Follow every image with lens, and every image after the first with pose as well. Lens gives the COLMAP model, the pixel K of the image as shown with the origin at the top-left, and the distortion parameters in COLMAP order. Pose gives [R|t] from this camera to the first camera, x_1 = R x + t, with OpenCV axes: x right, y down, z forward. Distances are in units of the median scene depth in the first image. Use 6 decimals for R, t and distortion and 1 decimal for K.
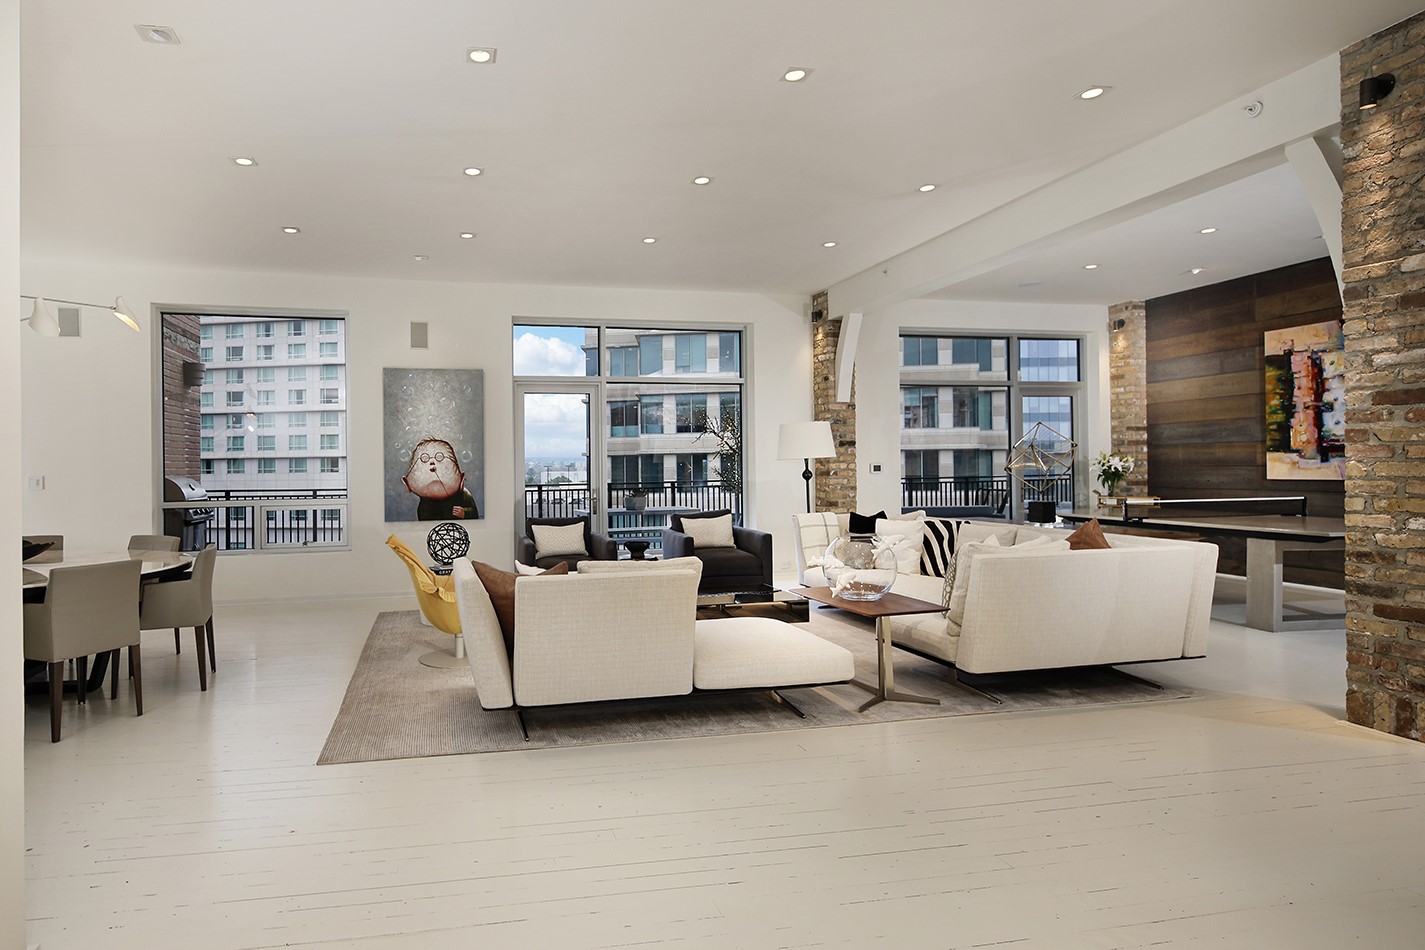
lens RADIAL K [[724.0, 0, 712.5], [0, 724.0, 475.0], [0, 0, 1]] dist [-0.002471, -0.000326]
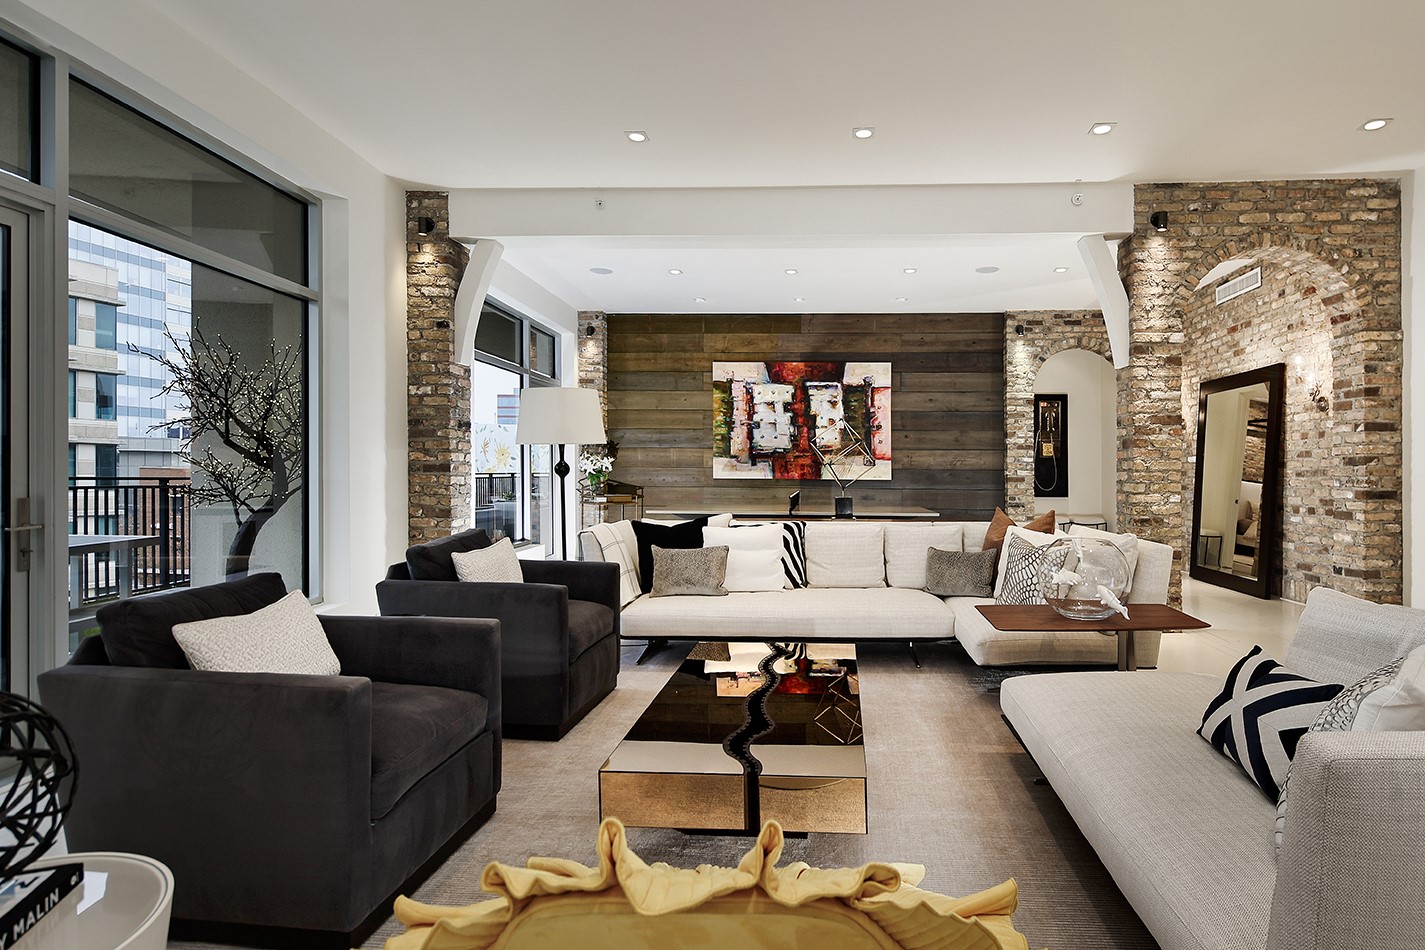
lens RADIAL K [[693.3, 0, 711.8], [0, 693.3, 483.2], [0, 0, 1]] dist [0.049815, 0.000157]
pose [[0.387736, 0.000730, 0.921770, -0.372077], [-0.002805, 0.999996, 0.000388, 0.014393], [-0.921766, -0.002735, 0.387736, 0.555001]]
